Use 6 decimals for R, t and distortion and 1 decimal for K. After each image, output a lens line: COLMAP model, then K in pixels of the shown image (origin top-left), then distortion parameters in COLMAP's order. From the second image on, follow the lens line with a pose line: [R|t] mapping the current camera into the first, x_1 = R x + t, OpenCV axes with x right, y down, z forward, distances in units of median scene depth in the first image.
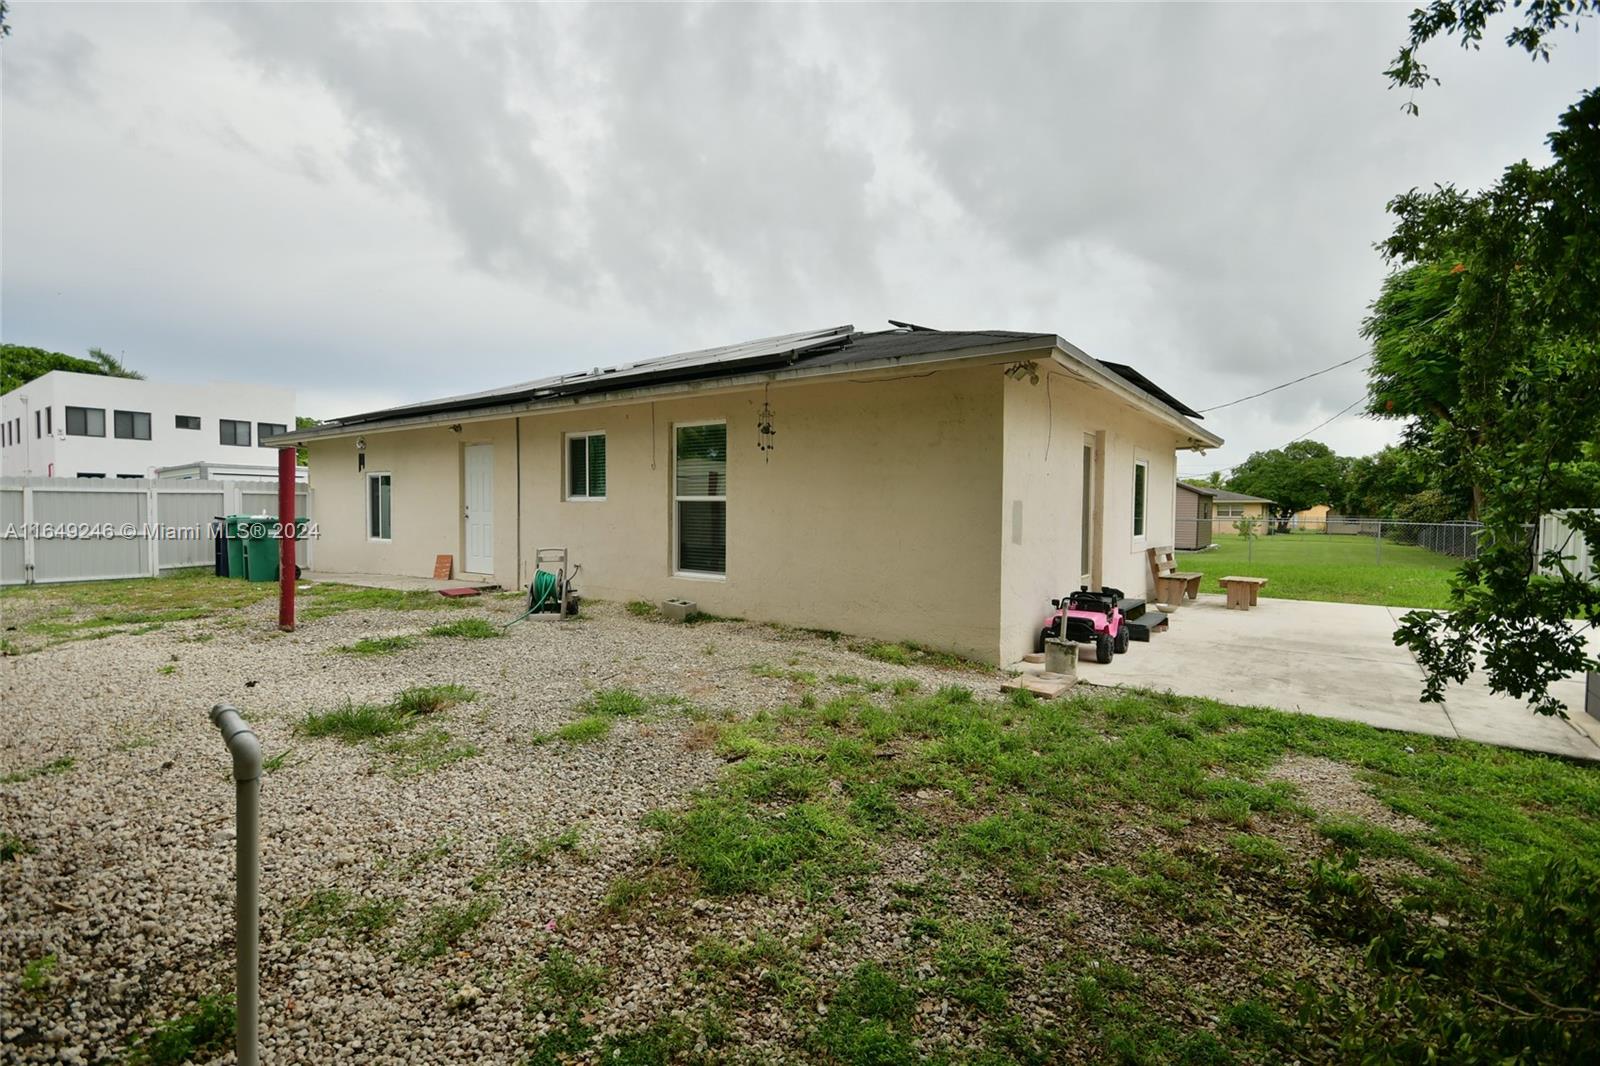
lens RADIAL K [[743.6, 0, 799.2], [0, 743.6, 540.3], [0, 0, 1]] dist [0.003387, -0.000055]
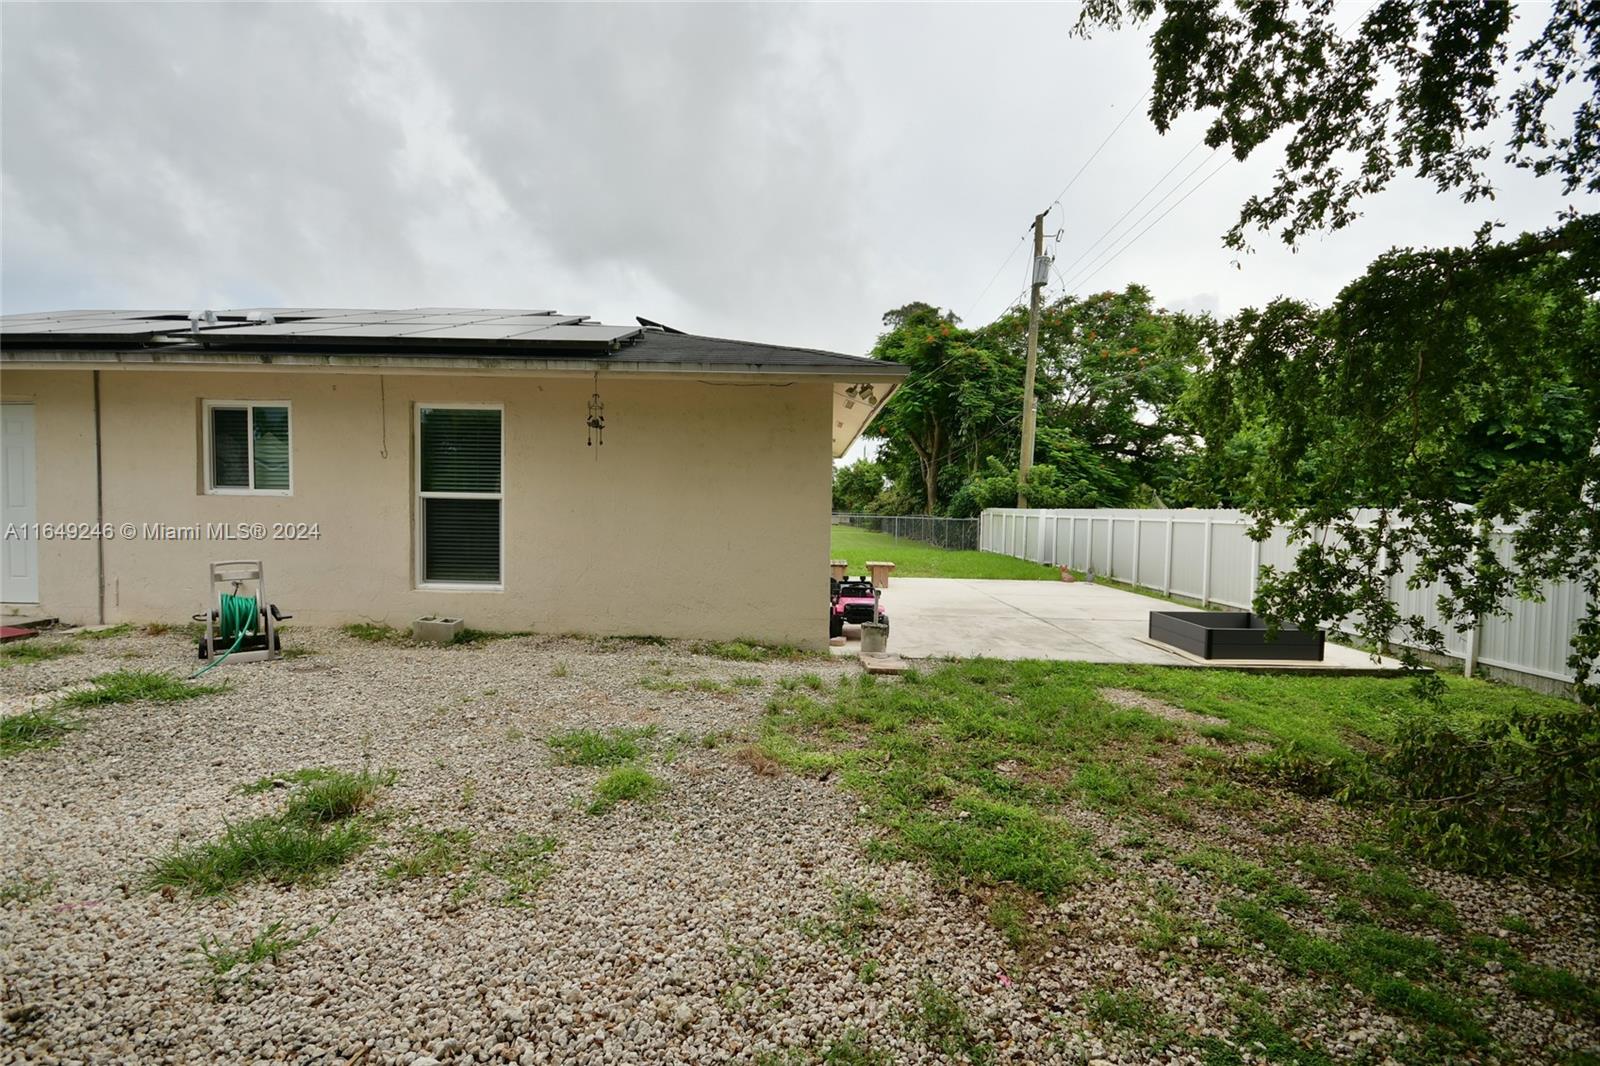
lens RADIAL K [[706.6, 0, 796.3], [0, 706.6, 536.8], [0, 0, 1]] dist [0.008263, -0.011562]
pose [[0.807087, -0.018921, 0.590129, -0.325327], [0.014424, 0.999820, 0.012329, -0.014692], [-0.590256, -0.001439, 0.807215, 0.138206]]
